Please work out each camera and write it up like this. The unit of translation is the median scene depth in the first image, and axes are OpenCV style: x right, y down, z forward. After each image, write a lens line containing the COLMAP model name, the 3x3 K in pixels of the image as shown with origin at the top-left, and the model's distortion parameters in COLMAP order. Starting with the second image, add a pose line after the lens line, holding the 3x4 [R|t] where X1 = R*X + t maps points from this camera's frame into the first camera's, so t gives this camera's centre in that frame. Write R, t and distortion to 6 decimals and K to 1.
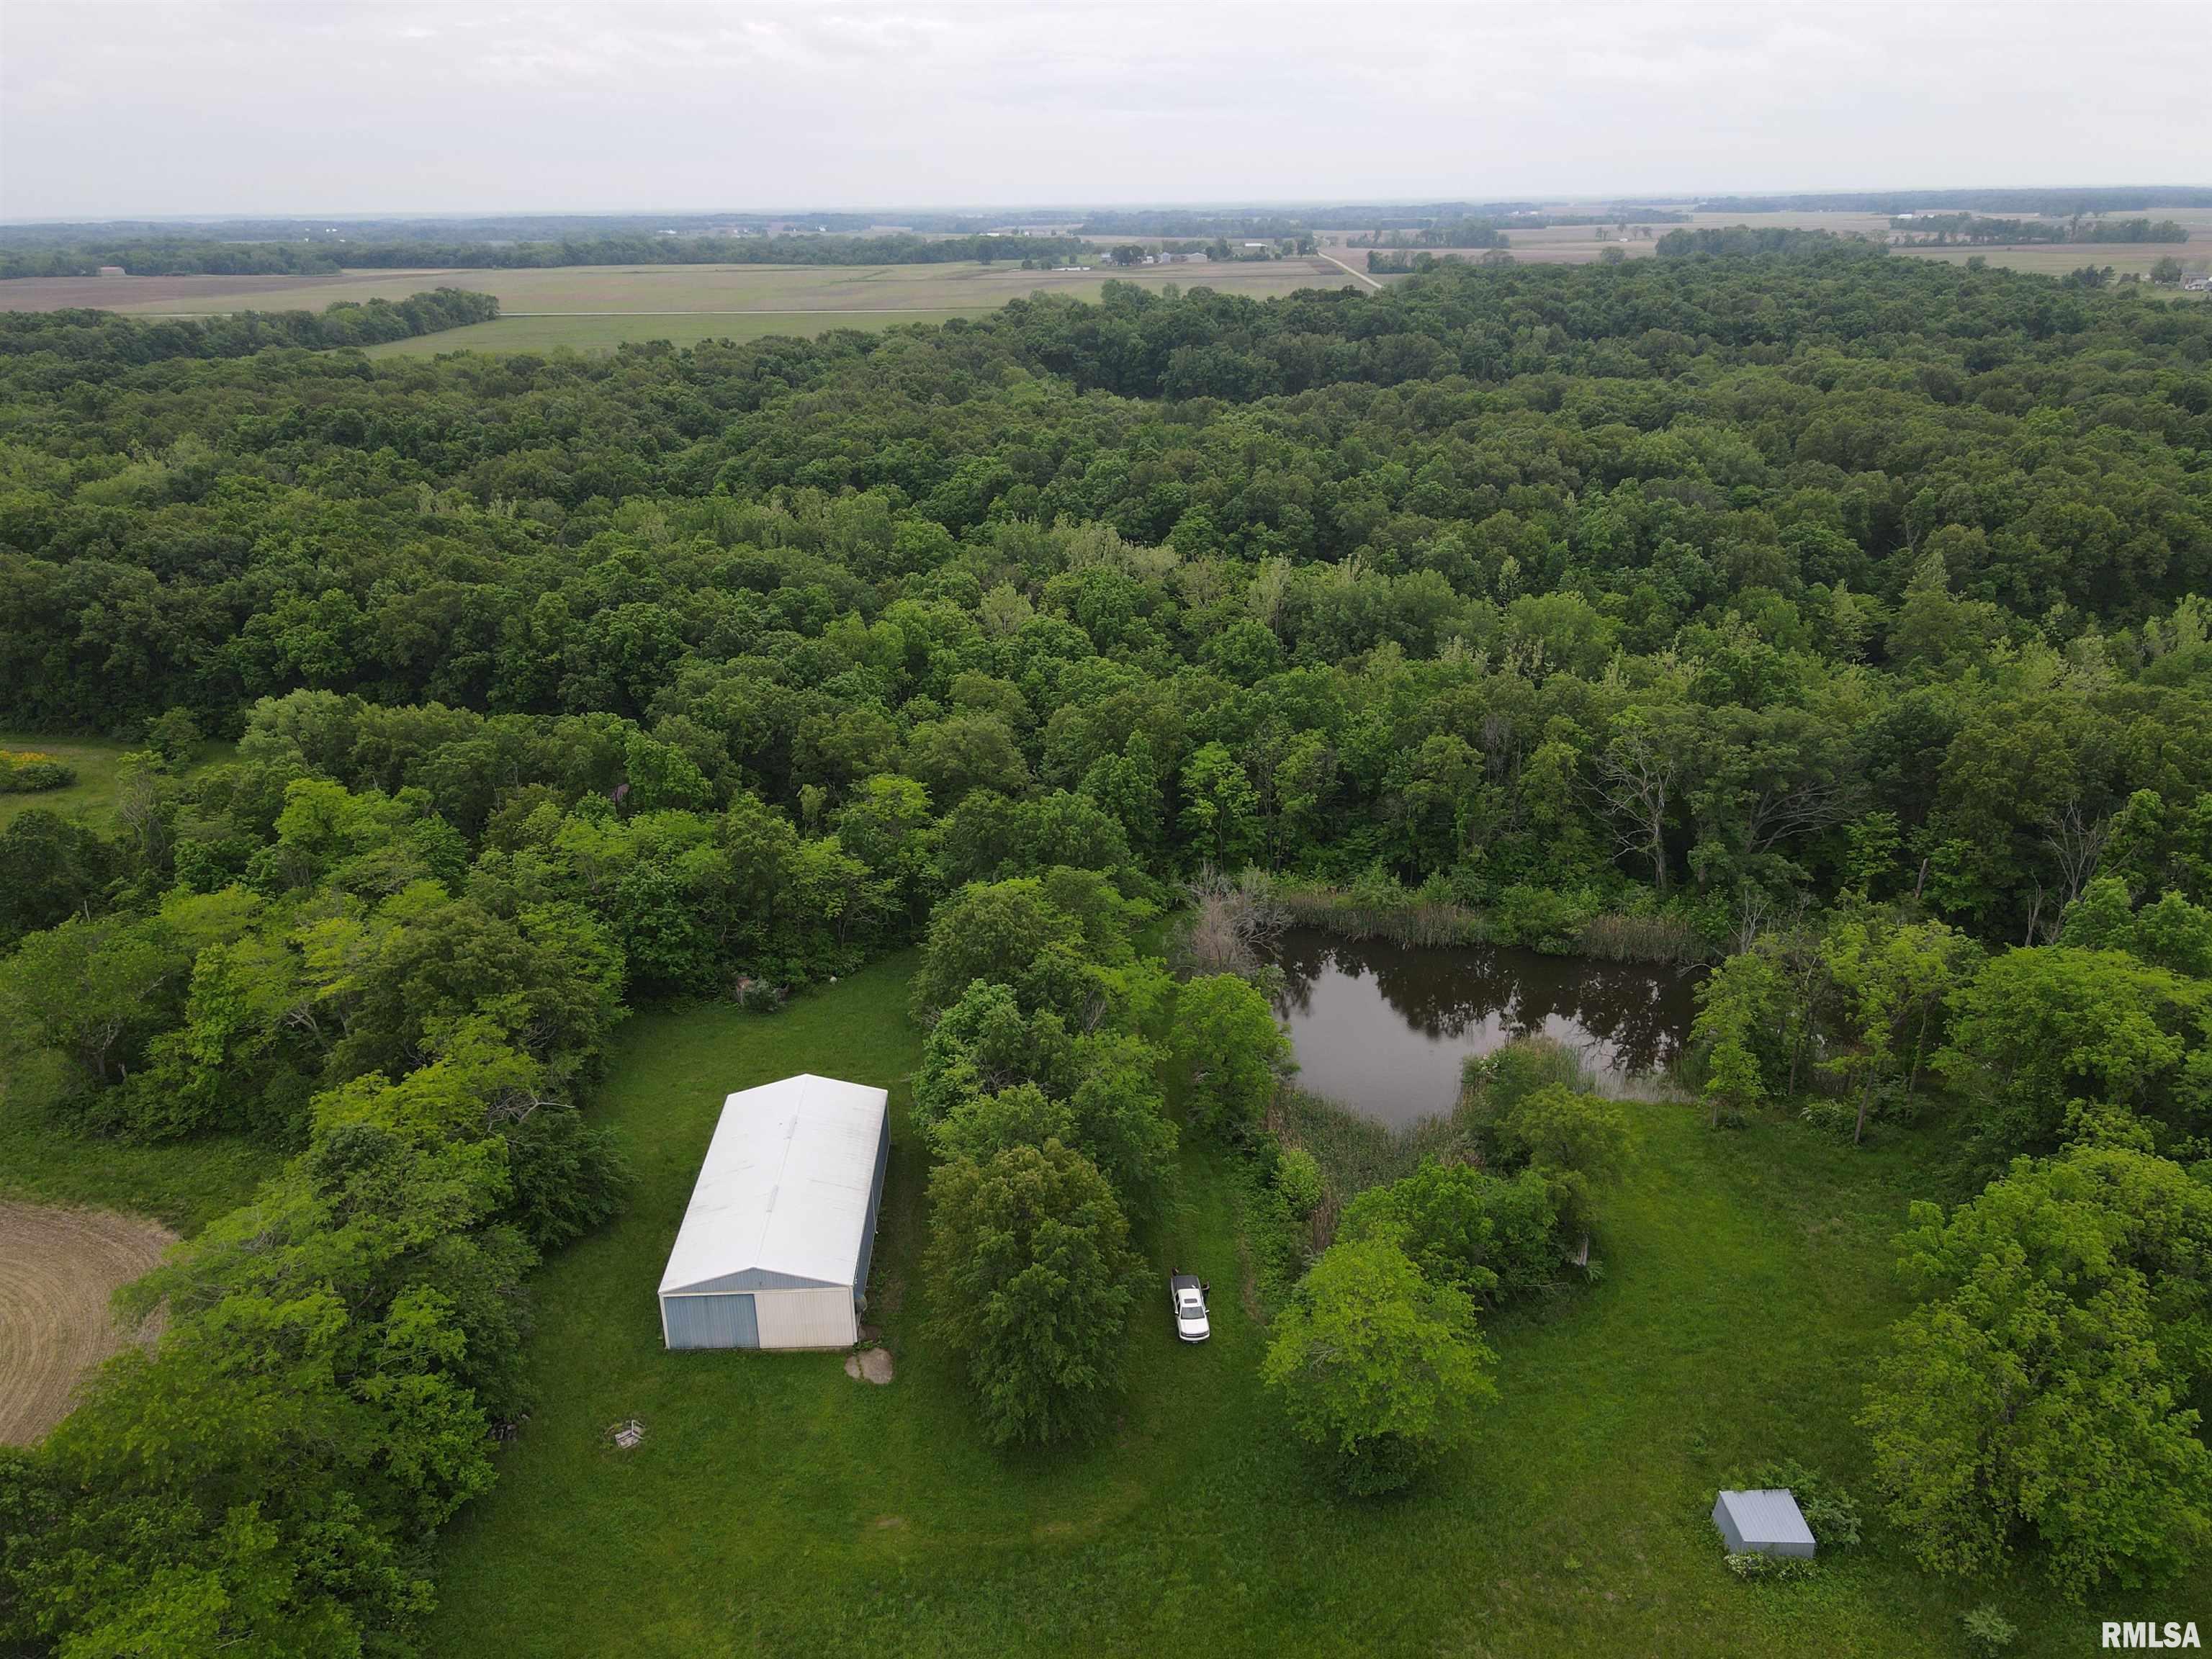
lens RADIAL K [[1562.2, 0, 1121.4], [0, 1562.2, 822.7], [0, 0, 1]] dist [0.007064, 0.002425]
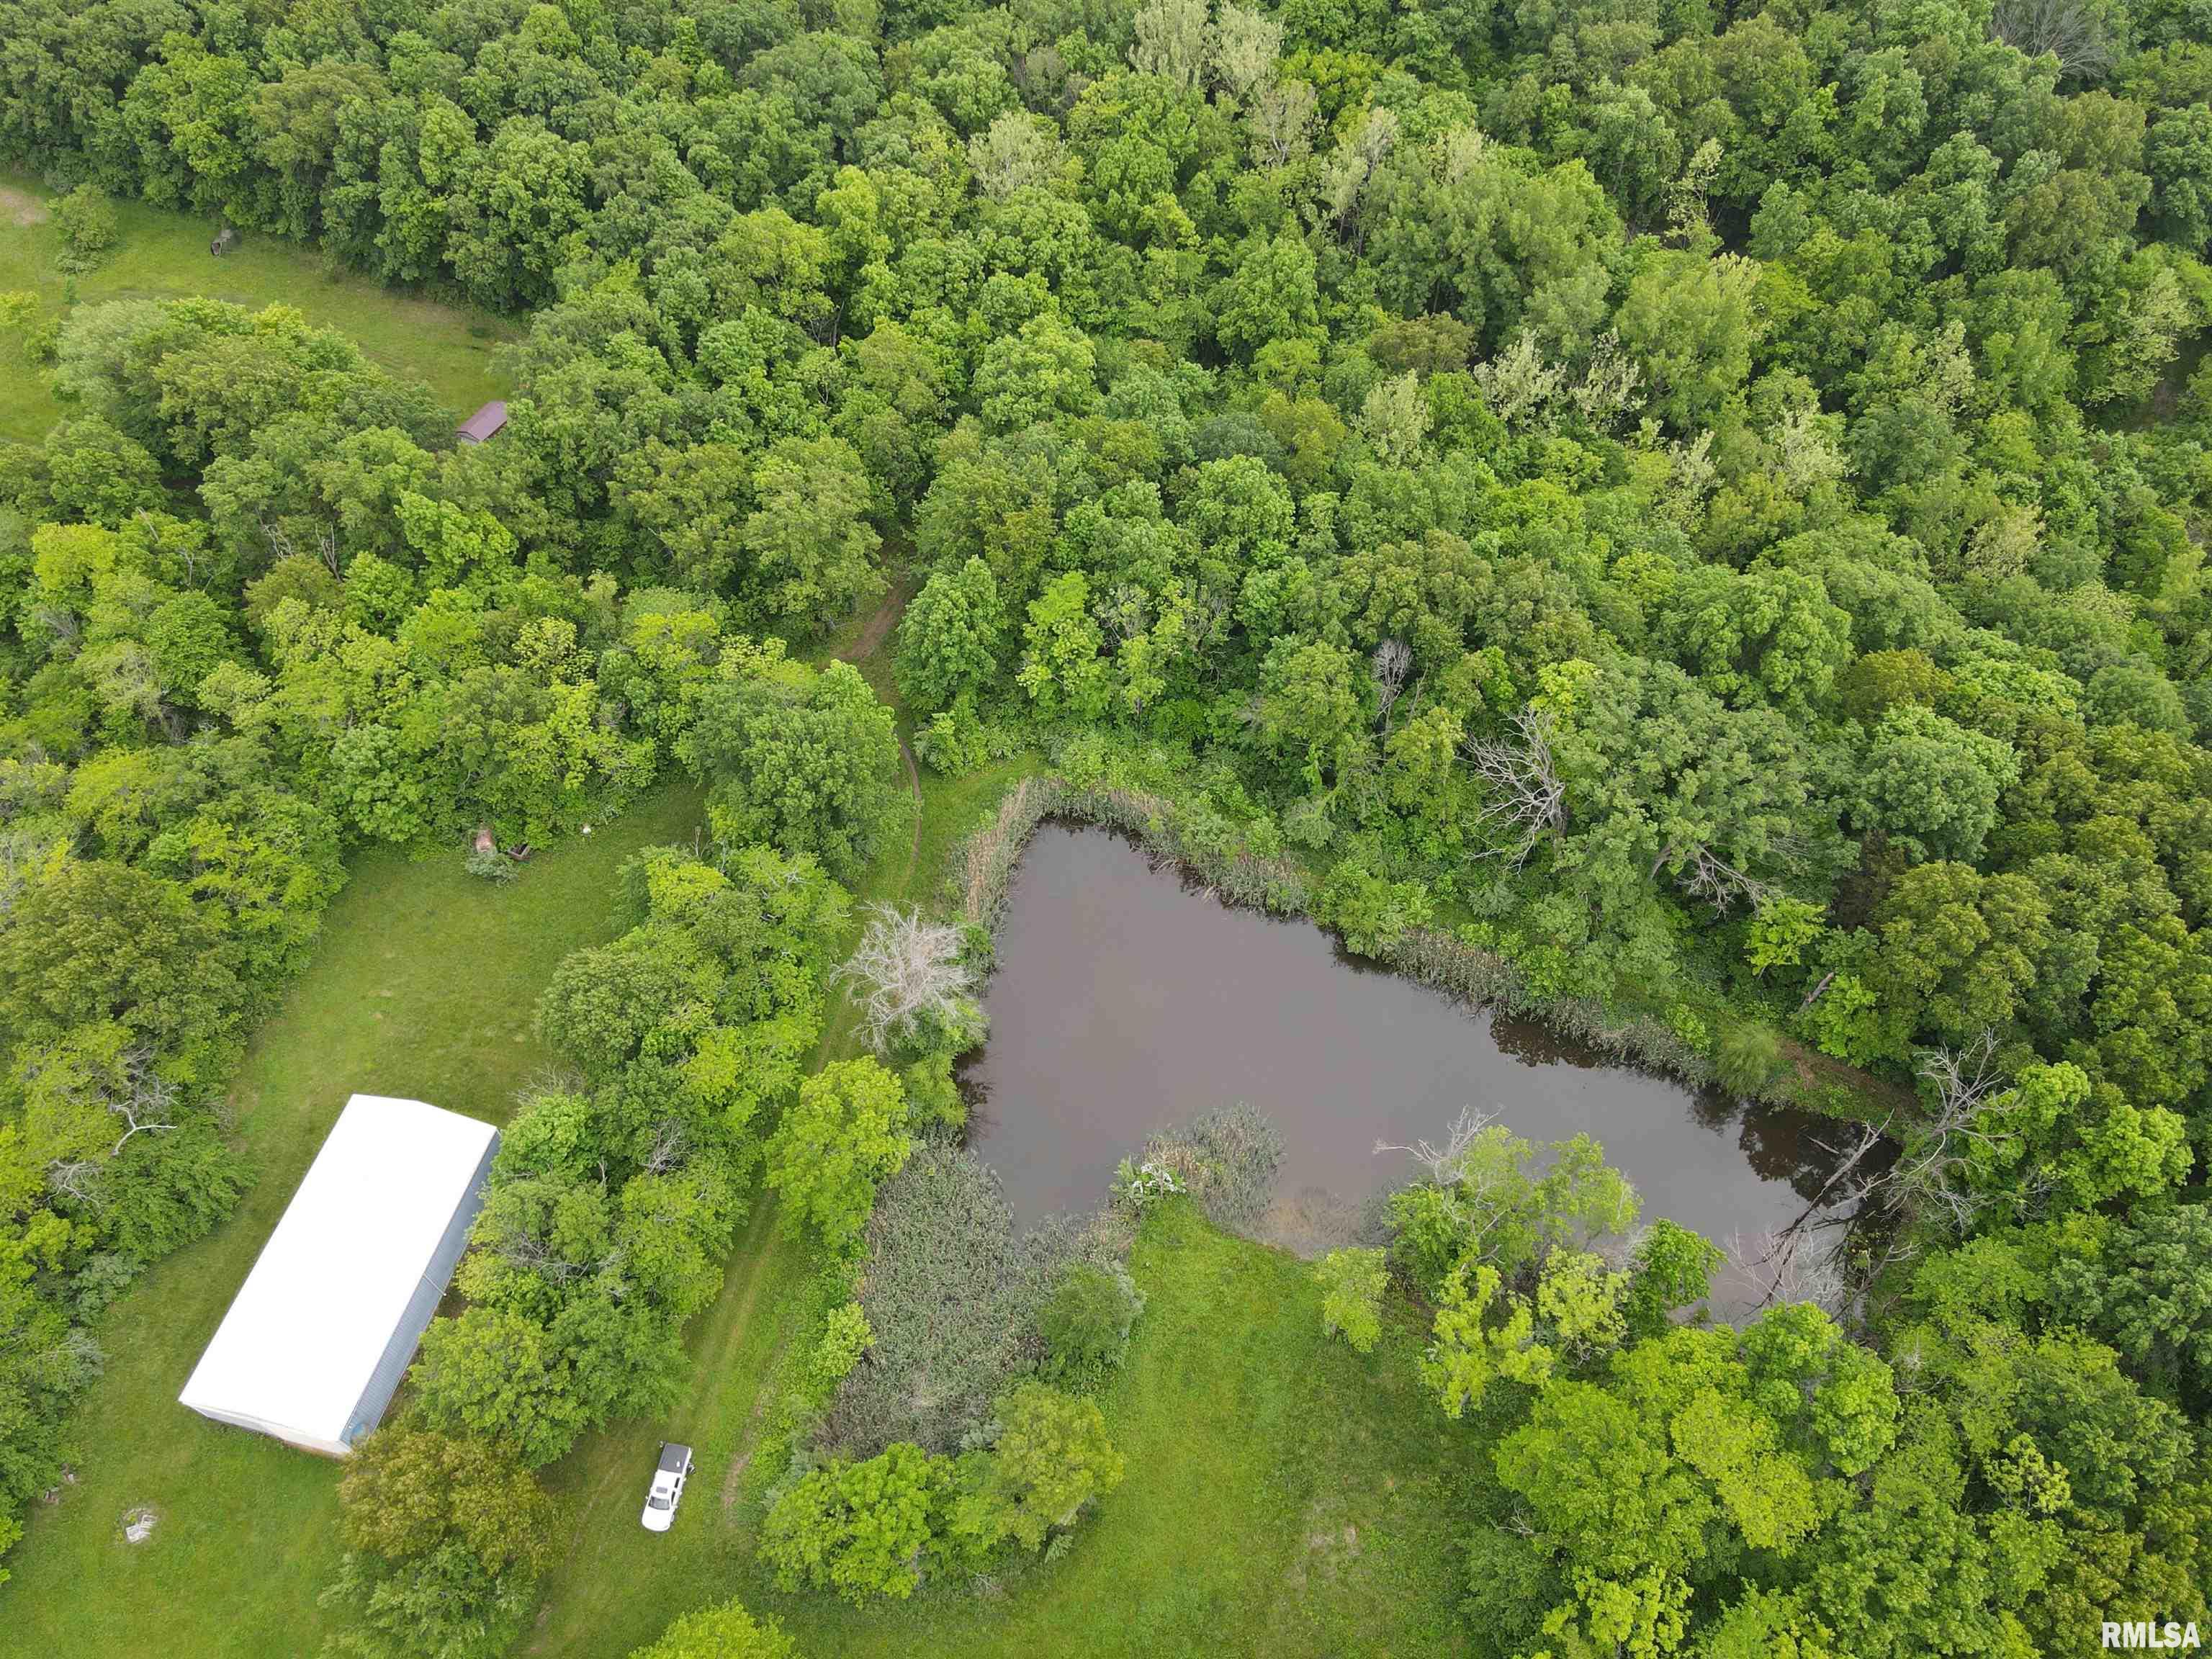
lens RADIAL K [[1562.2, 0, 1121.4], [0, 1562.2, 822.7], [0, 0, 1]] dist [0.007064, 0.002425]
pose [[0.964973, 0.219512, -0.143672, 0.413456], [-0.107882, 0.831211, 0.545390, -0.711076], [0.239141, -0.510787, 0.825777, 0.447207]]
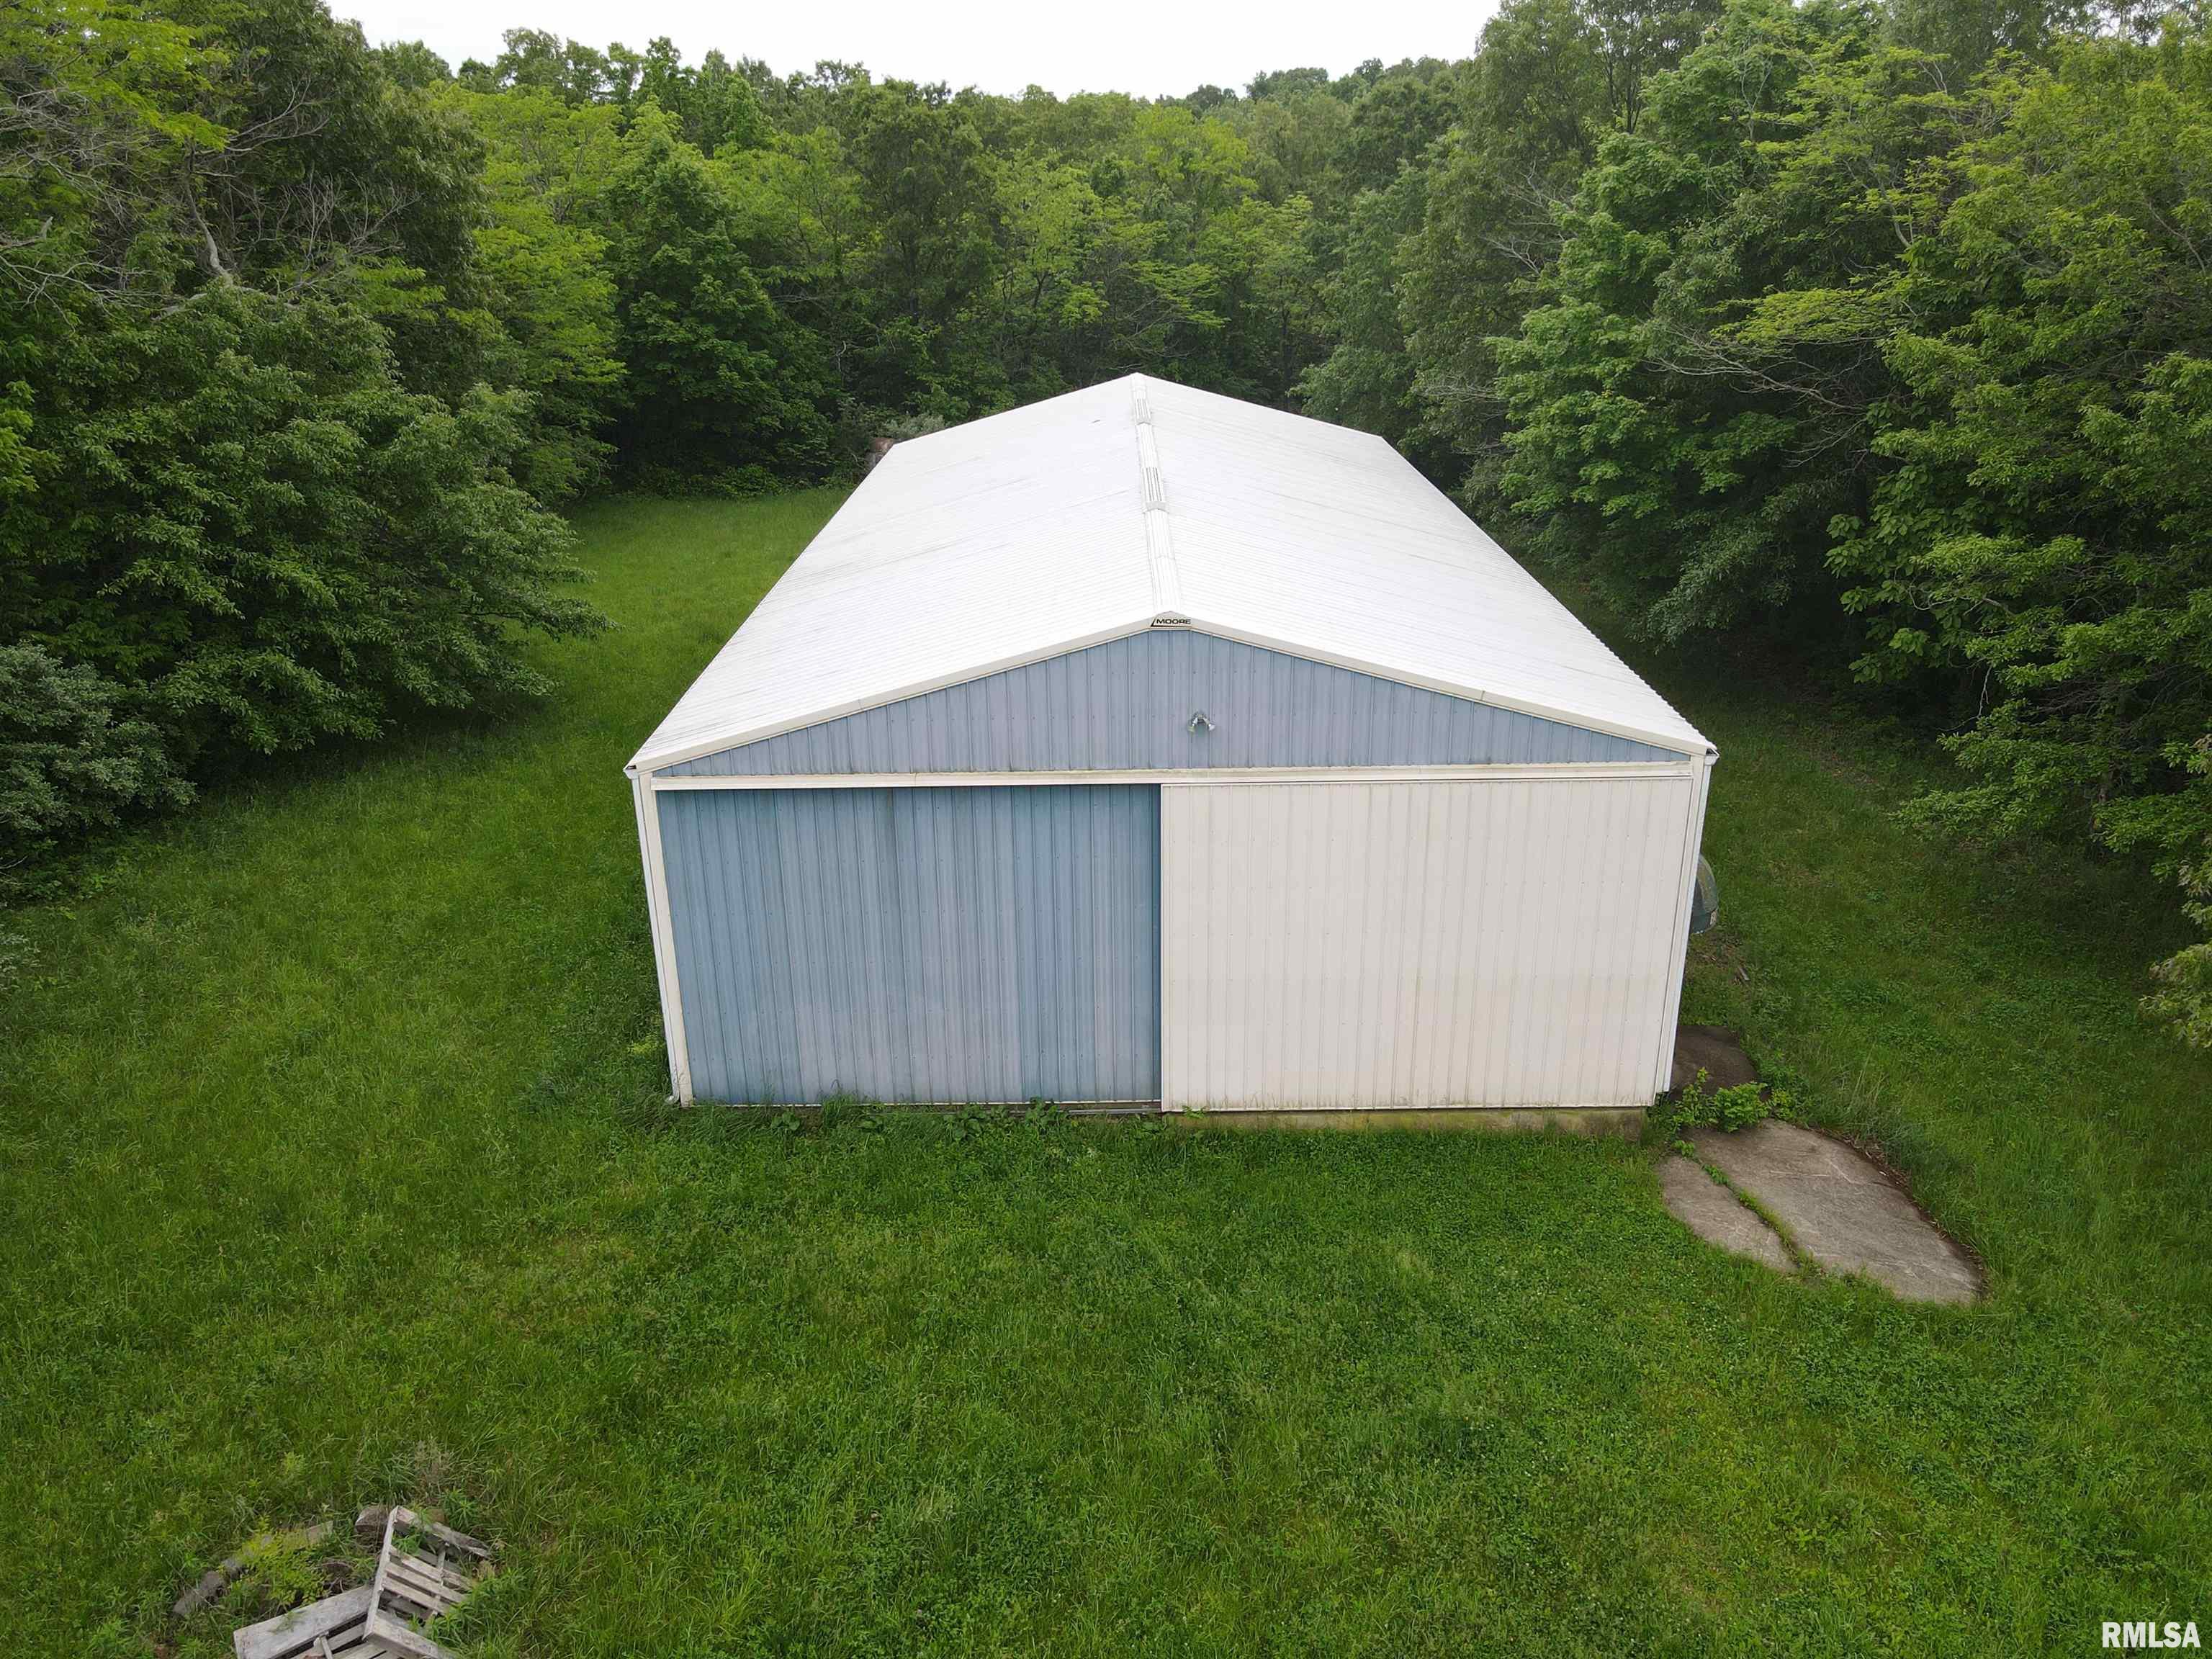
lens RADIAL K [[1562.2, 0, 1121.4], [0, 1562.2, 822.7], [0, 0, 1]] dist [0.007064, 0.002425]
pose [[0.999330, 0.008117, -0.035697, -0.230036], [-0.007981, 0.999960, 0.003959, 0.300759], [0.035728, -0.003671, 0.999355, 0.811905]]
